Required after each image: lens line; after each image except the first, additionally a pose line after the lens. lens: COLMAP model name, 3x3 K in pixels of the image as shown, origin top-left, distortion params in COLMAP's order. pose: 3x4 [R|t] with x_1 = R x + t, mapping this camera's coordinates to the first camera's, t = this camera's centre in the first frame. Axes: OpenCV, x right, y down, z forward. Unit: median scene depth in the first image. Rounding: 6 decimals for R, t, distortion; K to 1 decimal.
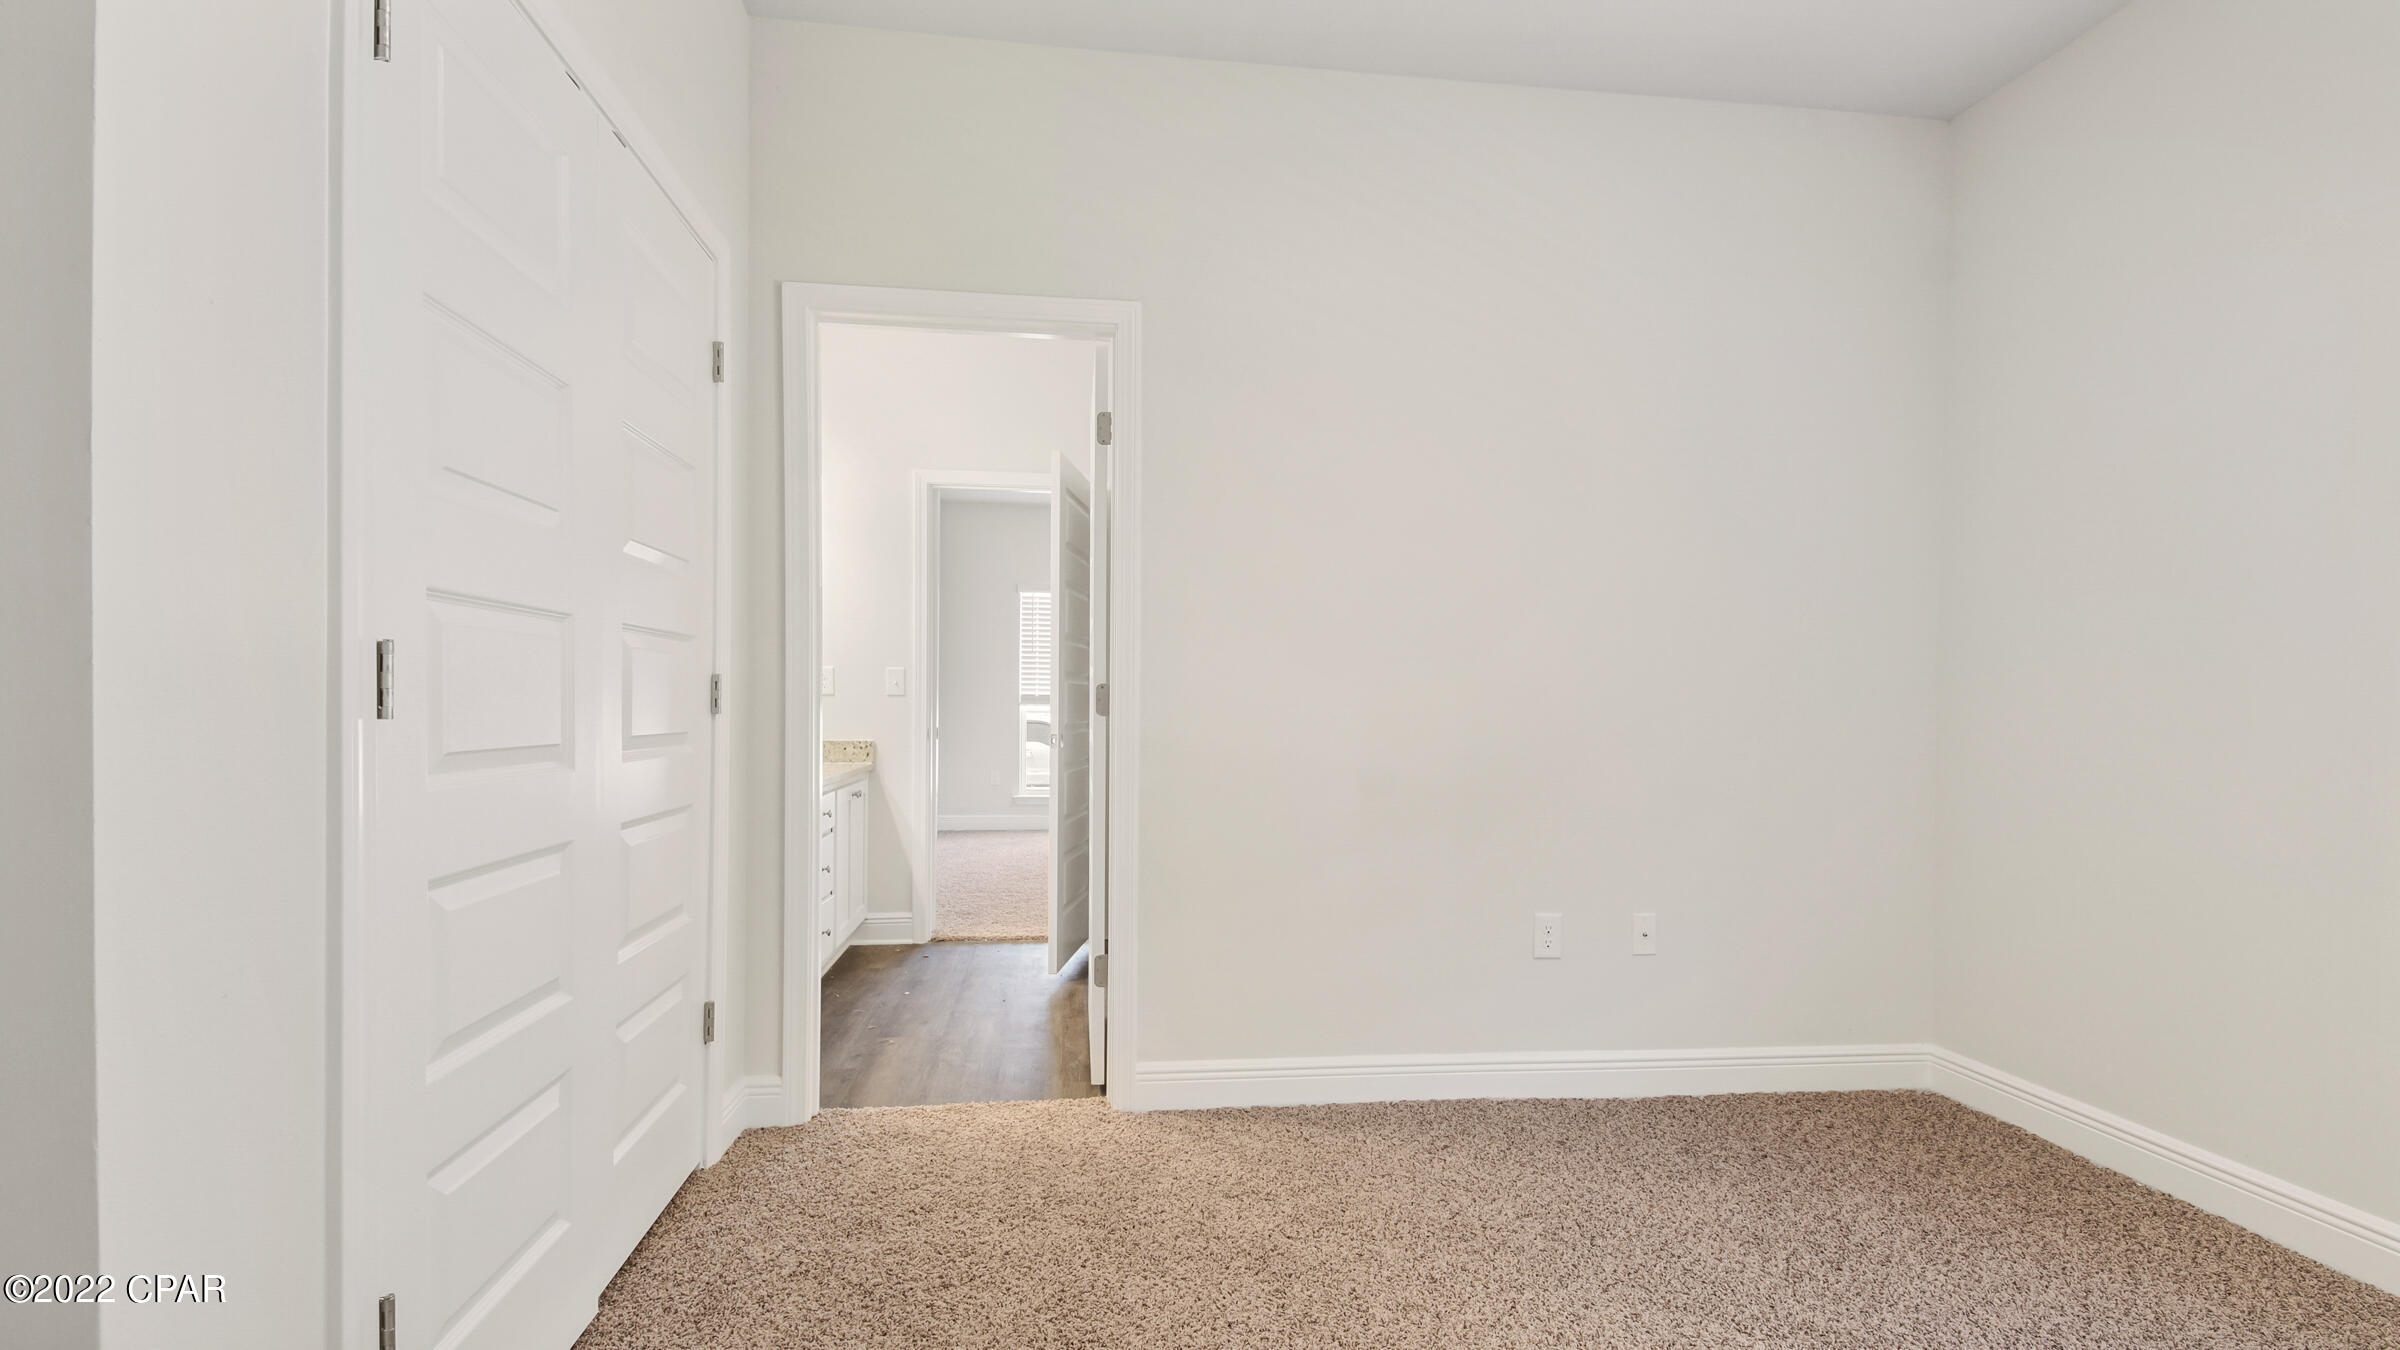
lens RADIAL K [[1084.2, 0, 1204.2], [0, 1084.2, 678.3], [0, 0, 1]] dist [0.003907, -0.003116]
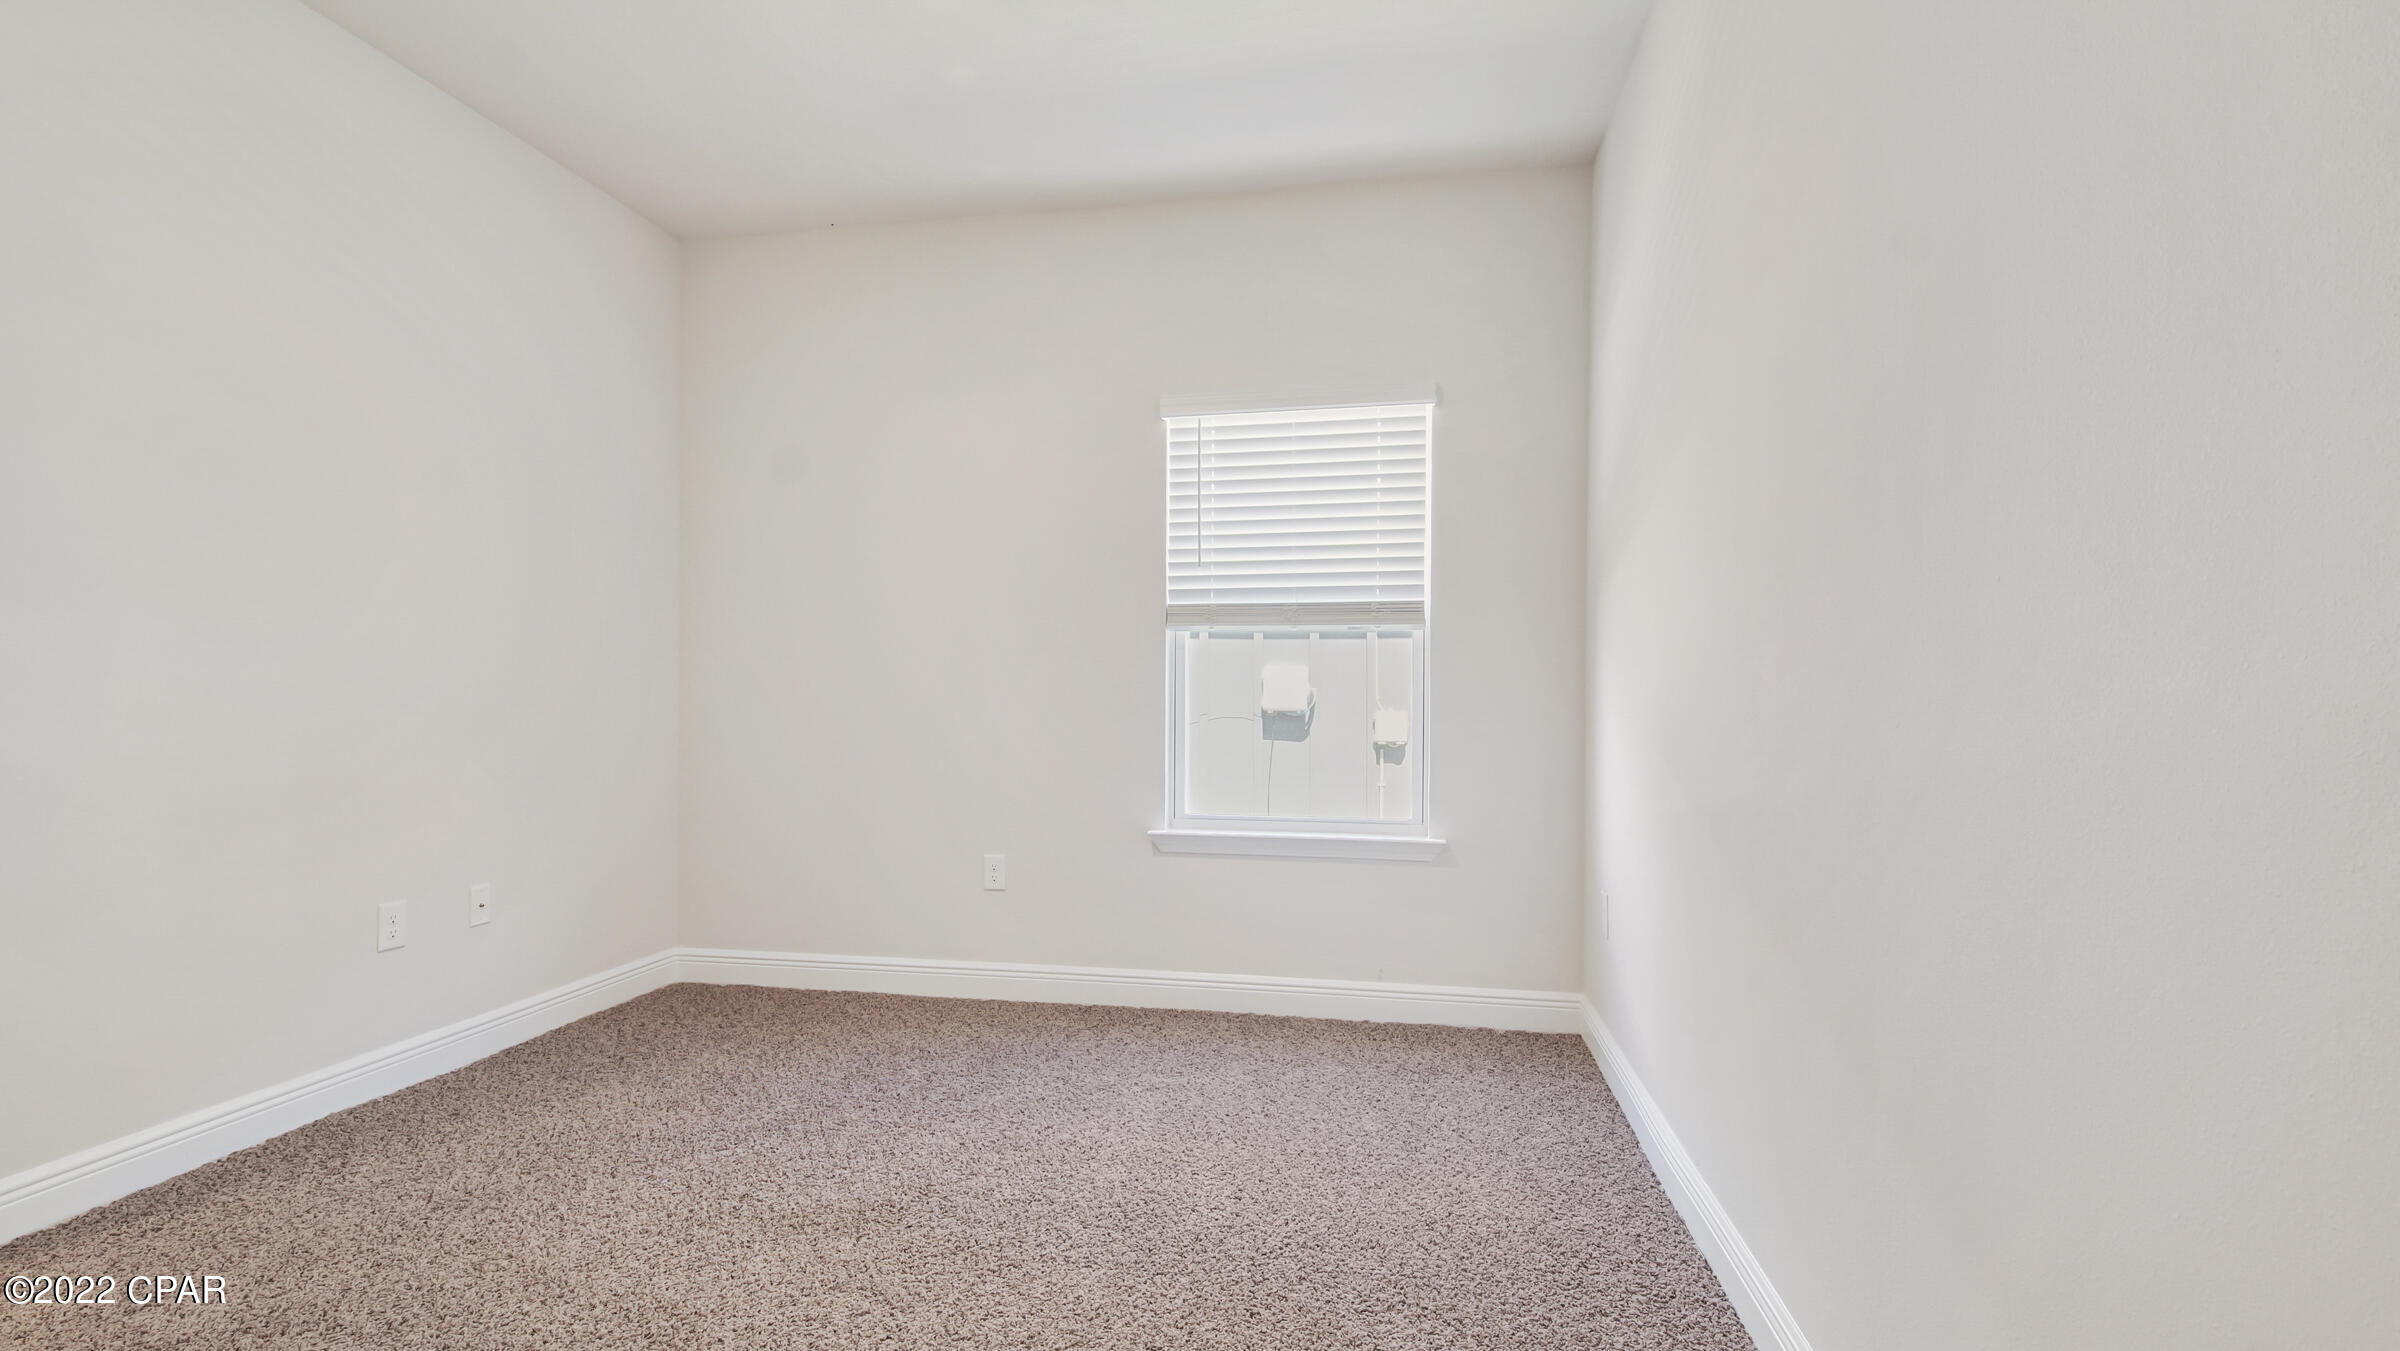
lens RADIAL K [[1084.2, 0, 1199.9], [0, 1084.2, 664.2], [0, 0, 1]] dist [0.003907, -0.003116]
pose [[0.316970, 0.004442, 0.948425, -0.421756], [-0.008356, 0.999963, -0.001891, -0.000041], [-0.948399, -0.007326, 0.316996, 0.013349]]
